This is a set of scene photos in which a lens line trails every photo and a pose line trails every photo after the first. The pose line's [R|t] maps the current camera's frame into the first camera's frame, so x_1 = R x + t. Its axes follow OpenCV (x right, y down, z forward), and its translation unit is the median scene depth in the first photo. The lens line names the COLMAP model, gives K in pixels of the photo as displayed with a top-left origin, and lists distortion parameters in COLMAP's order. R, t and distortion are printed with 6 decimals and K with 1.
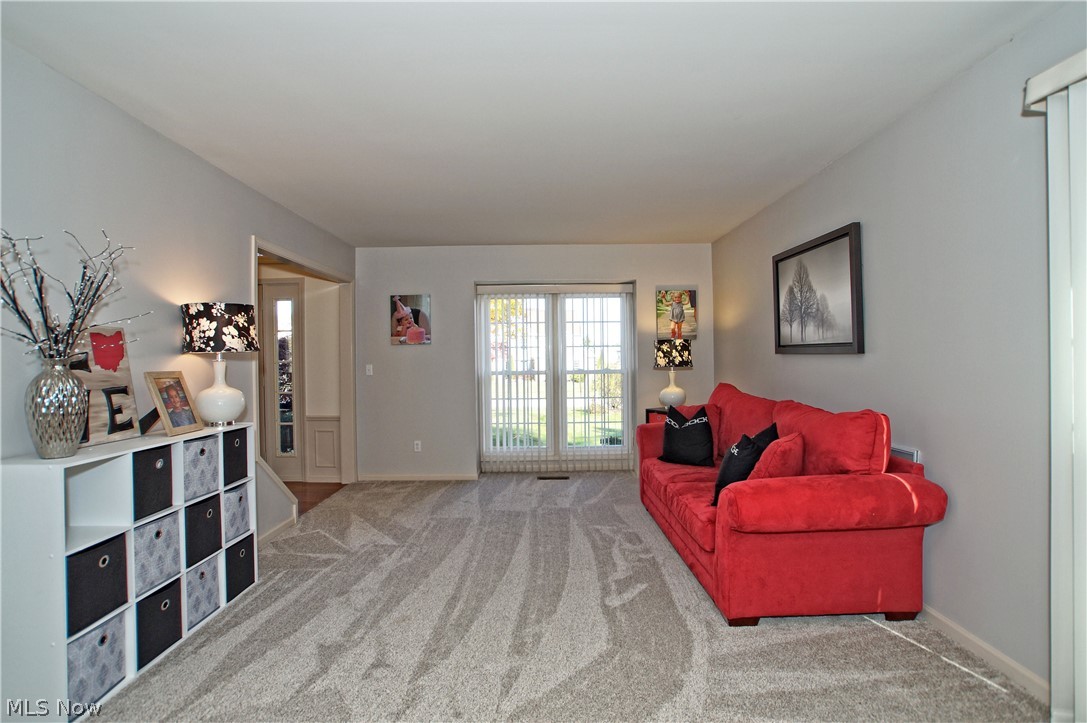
lens RADIAL K [[528.3, 0, 546.4], [0, 528.3, 362.5], [0, 0, 1]] dist [-0.074708, 0.038287]
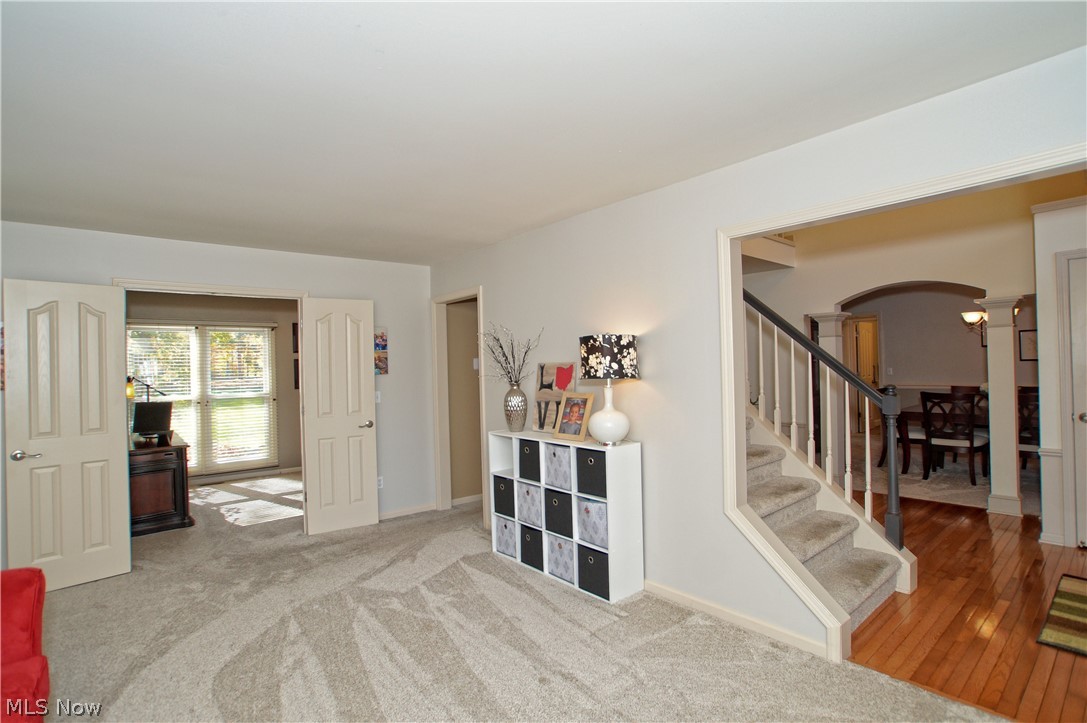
lens RADIAL K [[528.3, 0, 546.4], [0, 528.3, 362.5], [0, 0, 1]] dist [-0.074708, 0.038287]
pose [[-0.770109, 0.022224, -0.637525, 0.193095], [0.023723, 0.999699, 0.006193, -0.067354], [0.637471, -0.010355, -0.770405, 1.830517]]
